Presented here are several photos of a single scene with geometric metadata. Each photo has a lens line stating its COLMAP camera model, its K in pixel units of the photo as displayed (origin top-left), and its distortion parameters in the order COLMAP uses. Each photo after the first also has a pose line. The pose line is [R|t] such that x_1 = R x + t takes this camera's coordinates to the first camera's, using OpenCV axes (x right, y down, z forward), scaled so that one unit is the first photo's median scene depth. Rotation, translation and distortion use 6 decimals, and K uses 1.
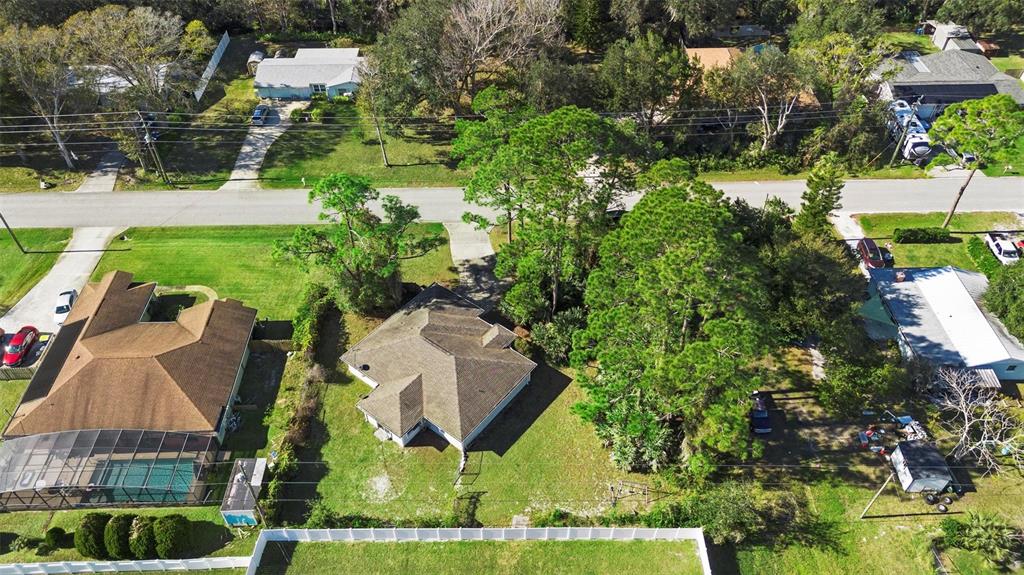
lens RADIAL K [[731.6, 0, 510.2], [0, 731.6, 287.4], [0, 0, 1]] dist [0.049697, -0.011879]
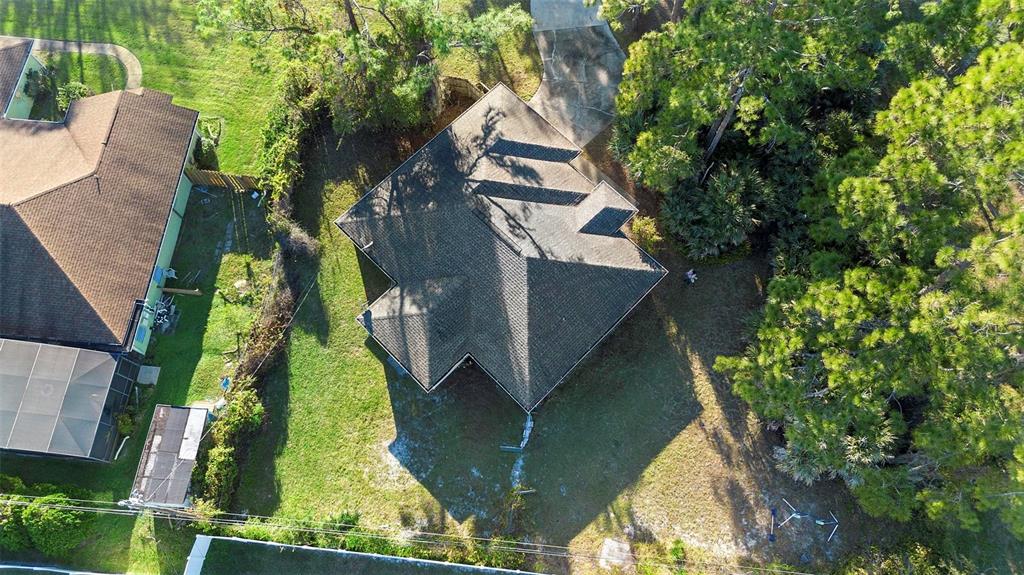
lens RADIAL K [[731.6, 0, 512.3], [0, 731.6, 287.1], [0, 0, 1]] dist [0.049697, -0.011879]
pose [[0.993520, 0.102682, -0.048734, -0.058439], [-0.072968, 0.904963, 0.419188, -0.121962], [0.087145, -0.412915, 0.906591, 0.482721]]
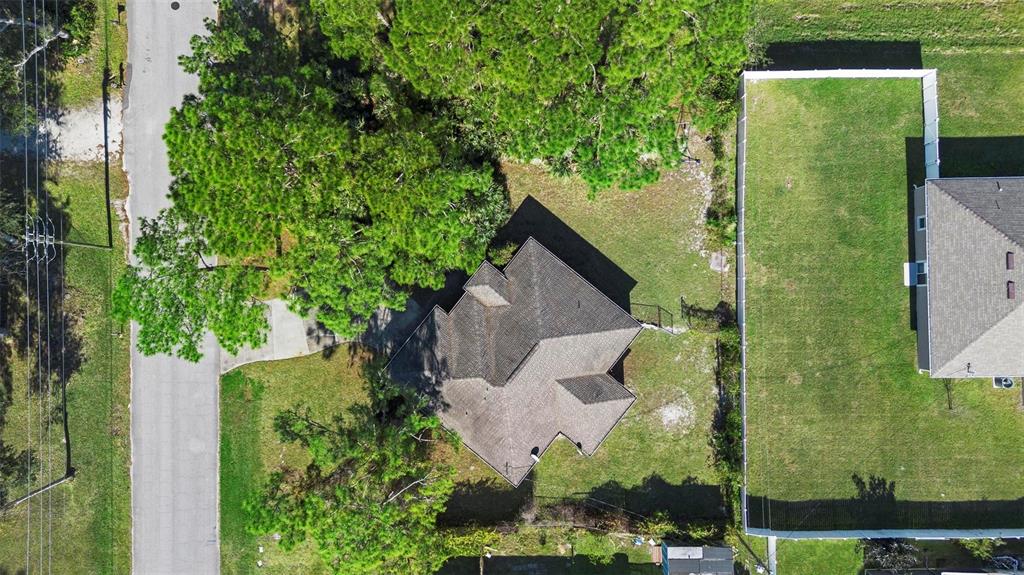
lens RADIAL K [[731.6, 0, 511.9], [0, 731.6, 287.9], [0, 0, 1]] dist [0.049697, -0.011879]
pose [[0.005265, -0.999803, 0.019140, -0.035969], [0.719818, 0.017076, 0.693952, -0.484083], [-0.694142, 0.010124, 0.719767, 0.461902]]
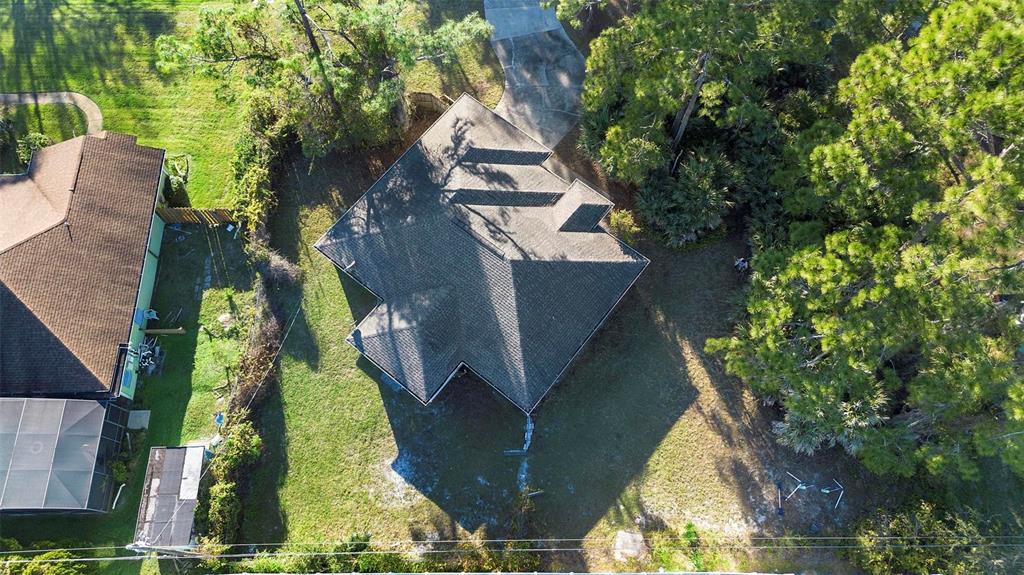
lens RADIAL K [[731.6, 0, 512.1], [0, 731.6, 287.1], [0, 0, 1]] dist [0.049697, -0.011879]
pose [[0.999889, -0.001450, -0.014861, -0.067756], [0.007221, 0.918092, 0.396302, -0.112524], [0.013069, -0.396365, 0.918000, 0.475668]]
